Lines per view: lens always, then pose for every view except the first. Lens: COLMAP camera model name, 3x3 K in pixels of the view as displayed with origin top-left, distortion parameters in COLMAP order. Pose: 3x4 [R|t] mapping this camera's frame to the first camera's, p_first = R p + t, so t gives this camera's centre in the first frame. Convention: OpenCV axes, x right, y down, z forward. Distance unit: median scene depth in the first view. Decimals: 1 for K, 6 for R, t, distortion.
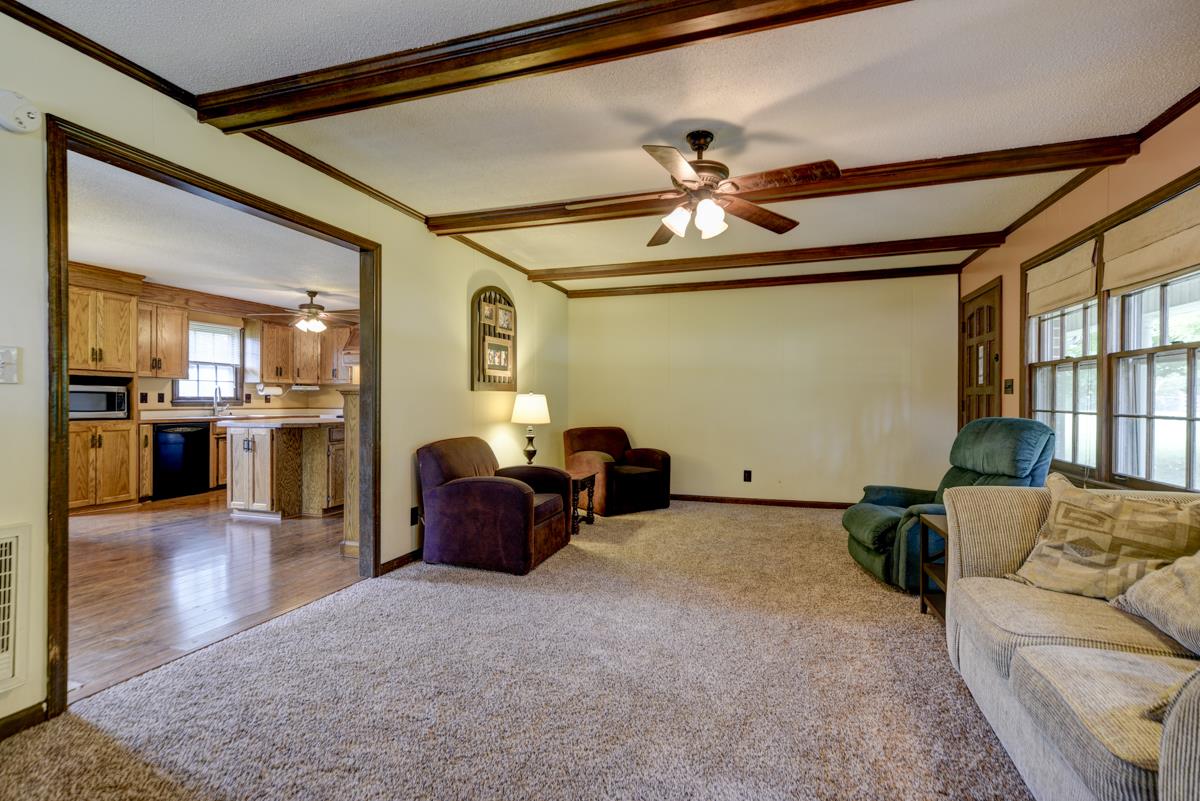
lens RADIAL K [[548.0, 0, 600.6], [0, 548.0, 402.6], [0, 0, 1]] dist [0.000578, 0.002876]
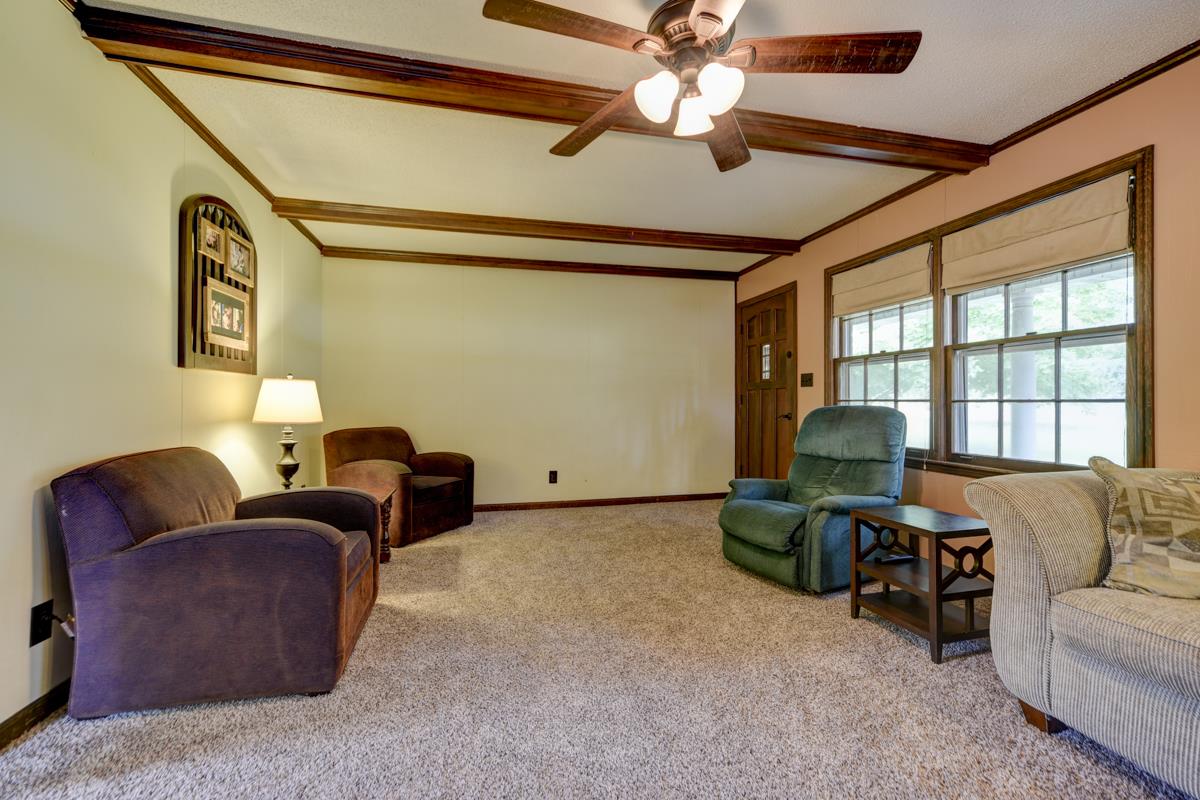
lens RADIAL K [[498.3, 0, 595.5], [0, 498.3, 399.8], [0, 0, 1]] dist [0.002949, 0.000867]
pose [[0.853785, 0.004330, 0.520607, -0.164161], [0.002026, 0.999930, -0.011640, 0.024069], [-0.520622, 0.010993, 0.853717, 0.398106]]
